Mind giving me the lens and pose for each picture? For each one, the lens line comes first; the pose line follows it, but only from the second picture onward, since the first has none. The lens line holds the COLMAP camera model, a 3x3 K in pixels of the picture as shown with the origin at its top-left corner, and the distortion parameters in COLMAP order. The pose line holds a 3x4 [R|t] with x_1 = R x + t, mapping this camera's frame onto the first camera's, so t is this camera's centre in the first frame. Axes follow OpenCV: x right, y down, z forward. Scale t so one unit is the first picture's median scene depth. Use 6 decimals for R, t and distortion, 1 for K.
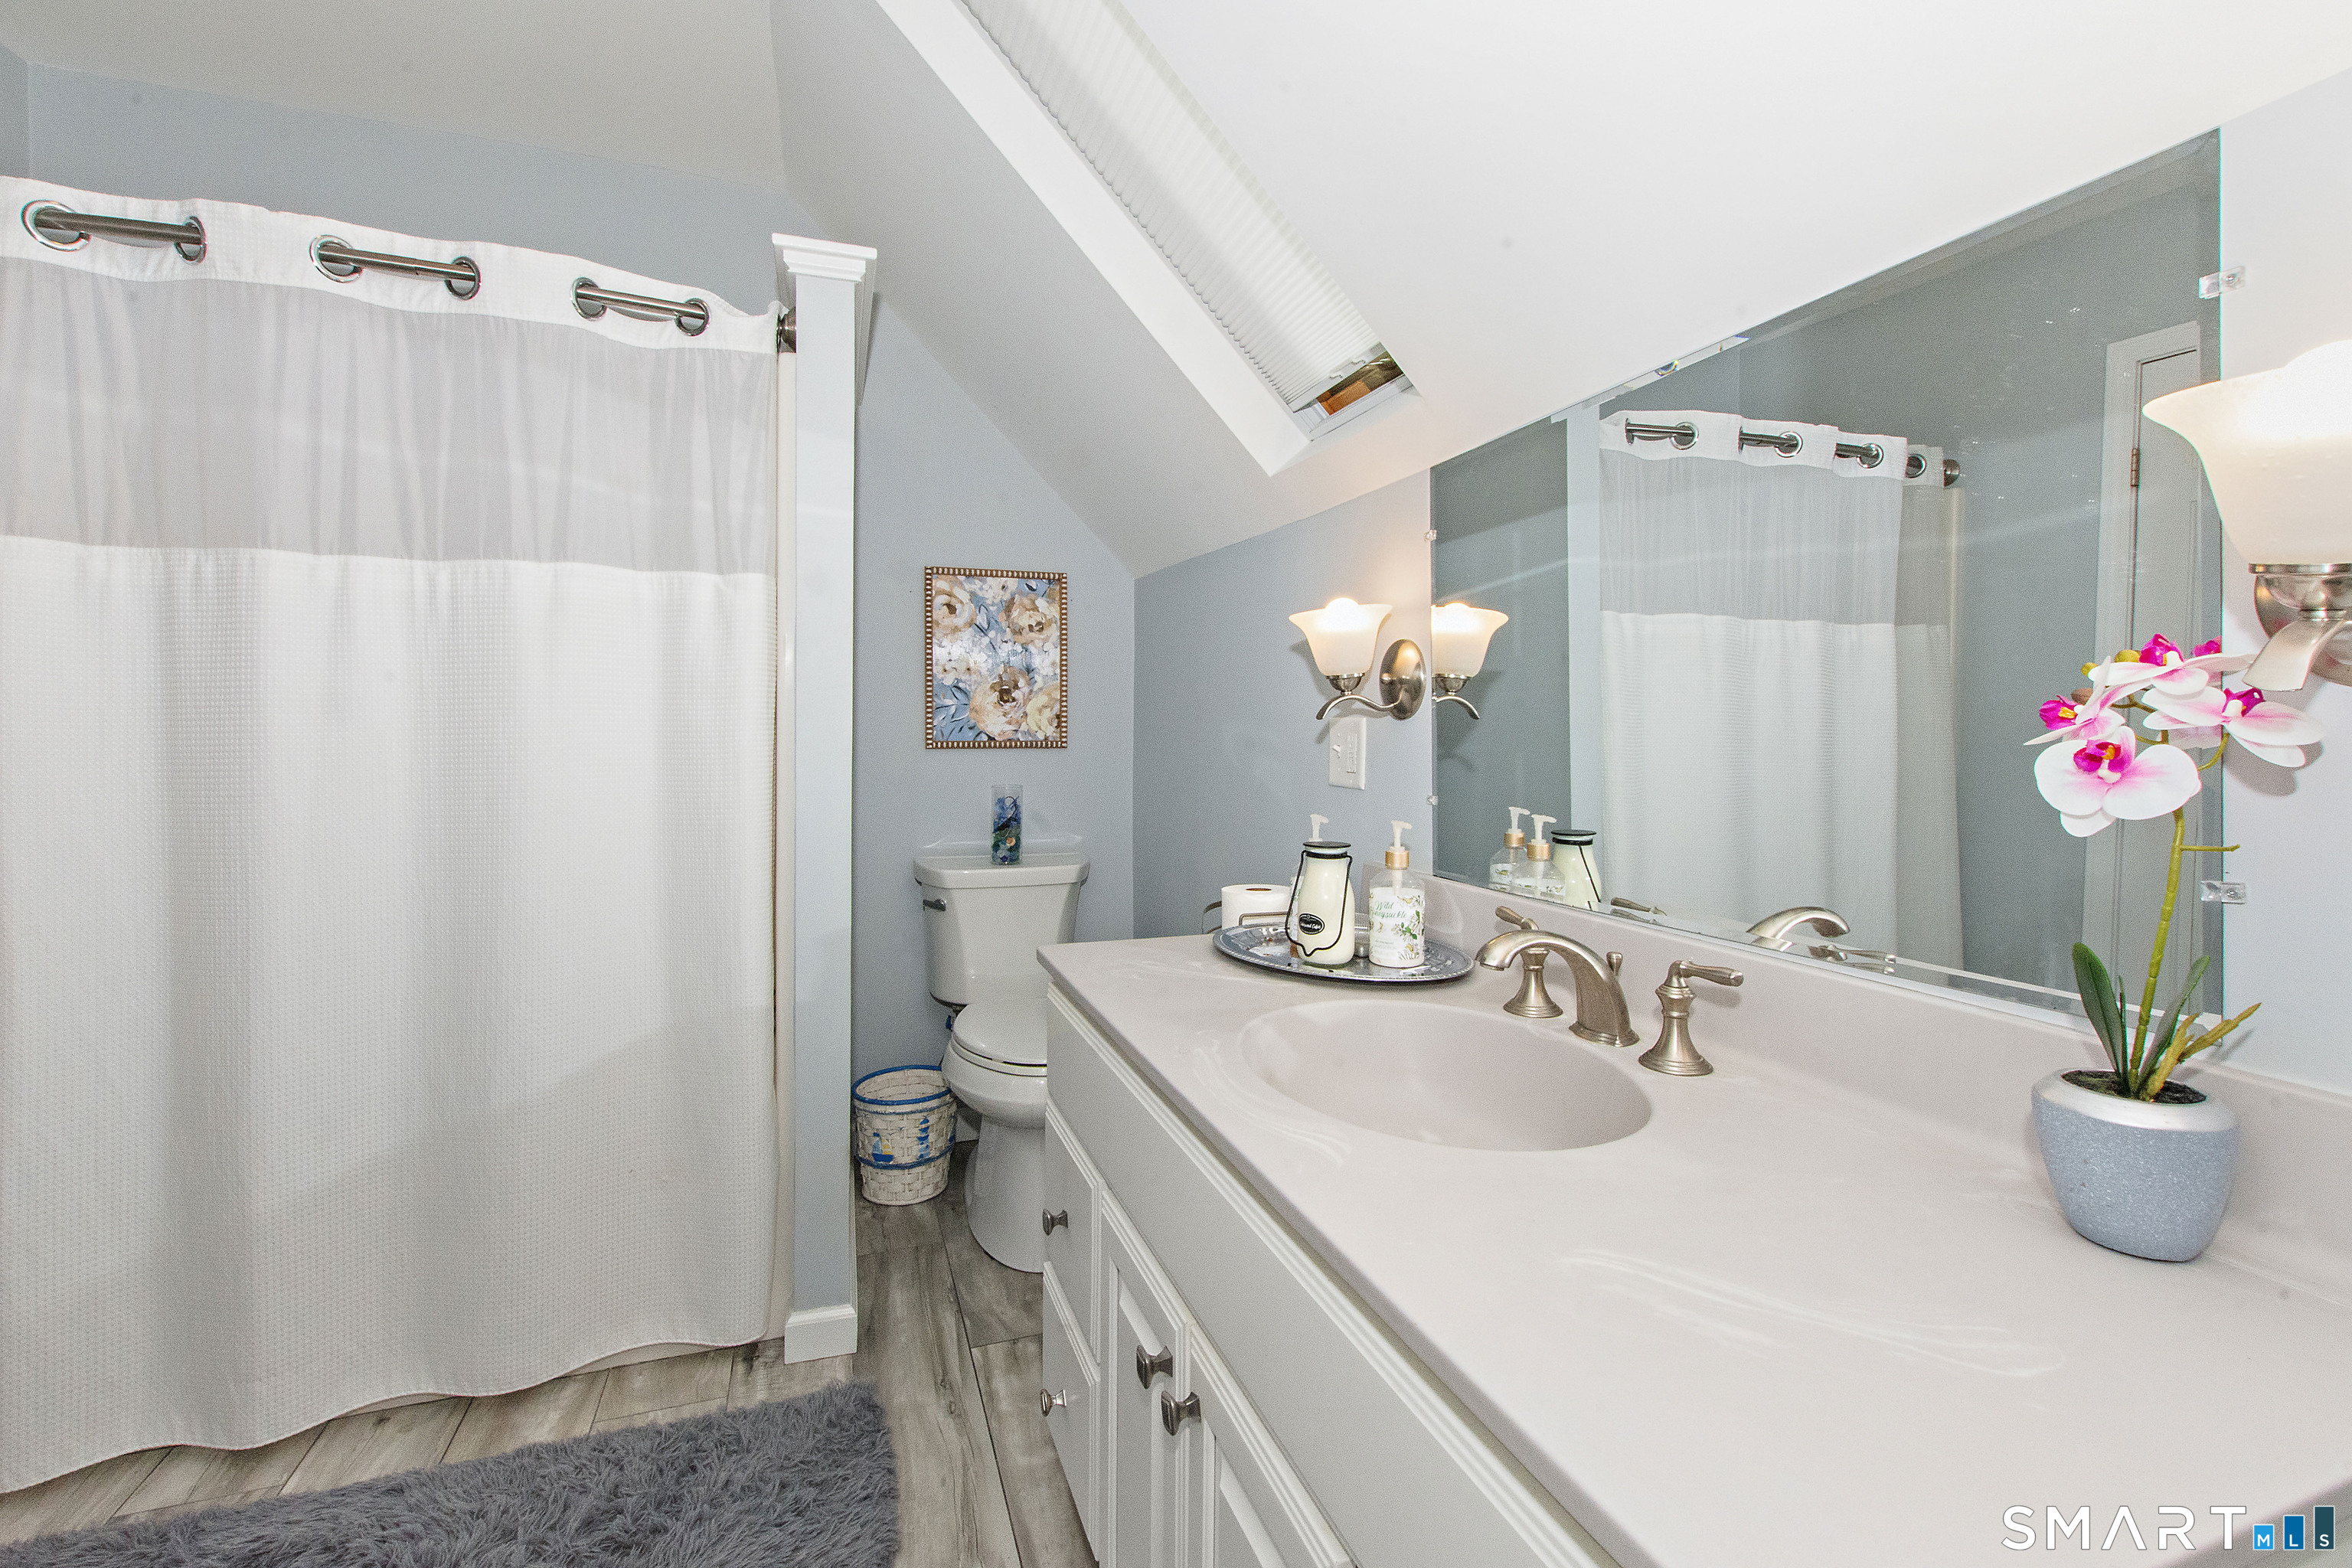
lens RADIAL K [[1010.3, 0, 1183.8], [0, 1010.3, 766.7], [0, 0, 1]] dist [-0.000599, -0.000212]
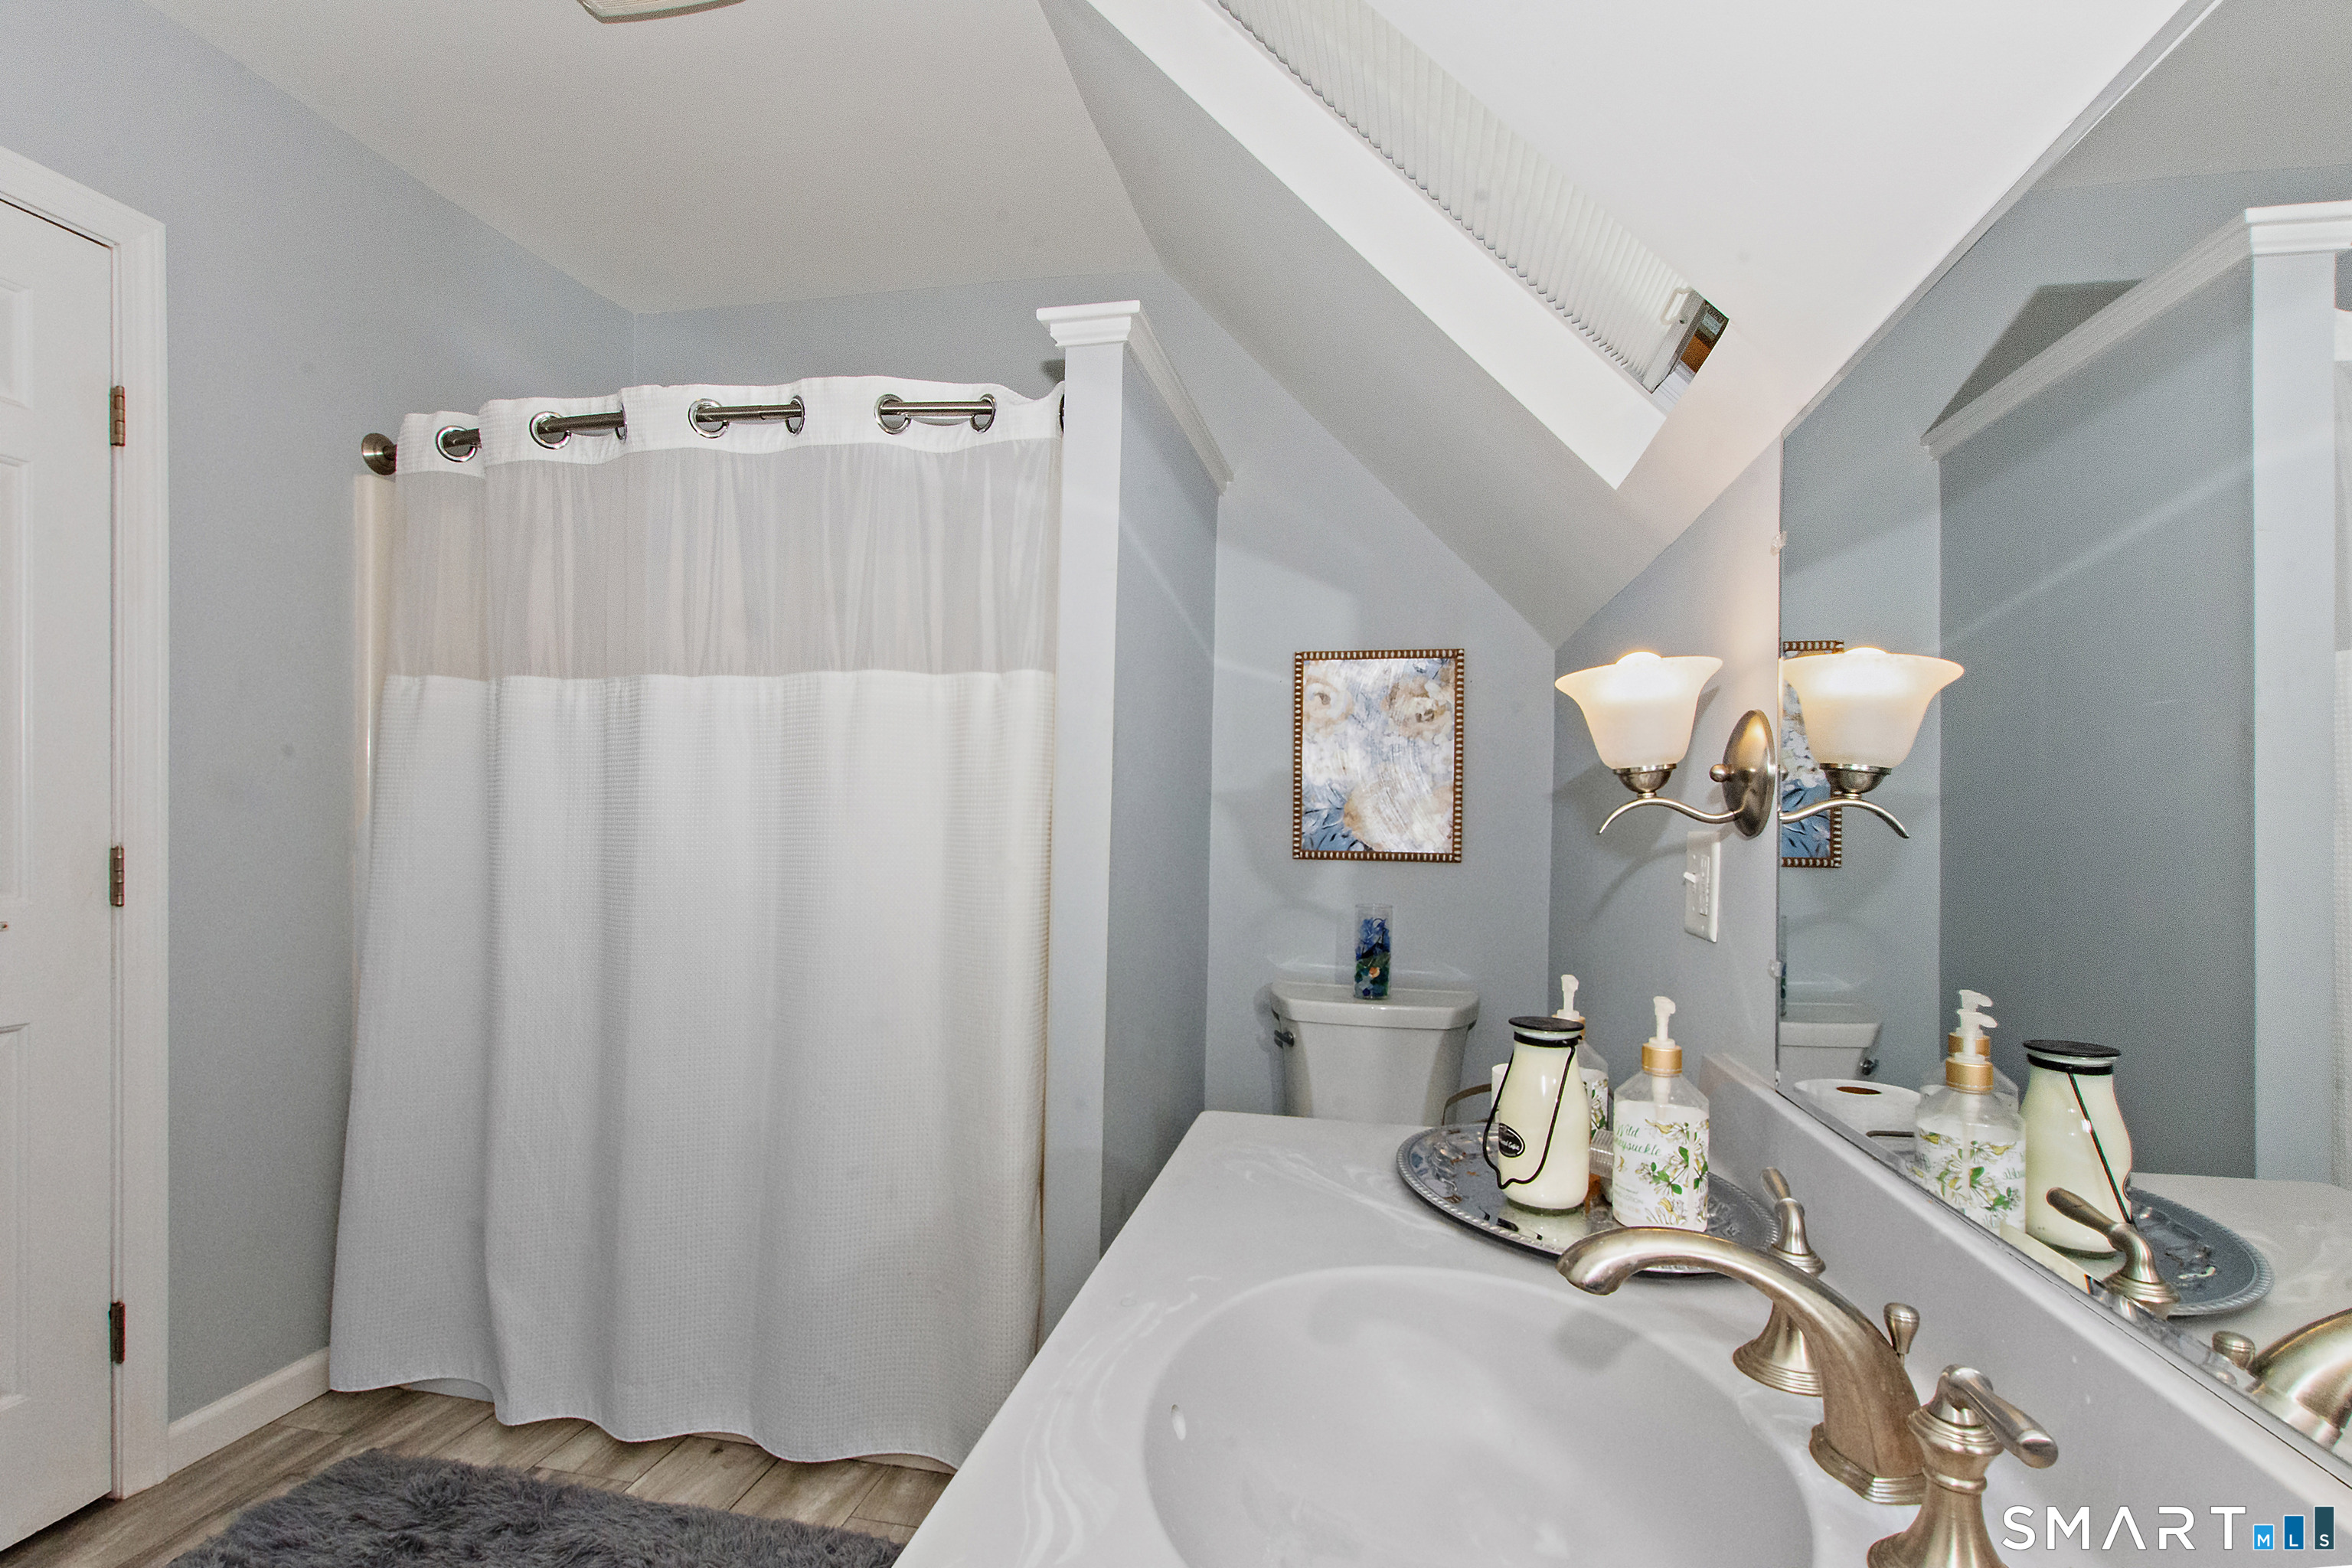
lens RADIAL K [[1094.8, 0, 1170.7], [0, 1094.8, 846.6], [0, 0, 1]] dist [0.002501, 0.000846]
pose [[0.854363, 0.022873, -0.519173, 0.237224], [-0.036486, 0.999206, -0.016021, -0.014220], [0.518394, 0.032630, 0.854519, 0.201820]]
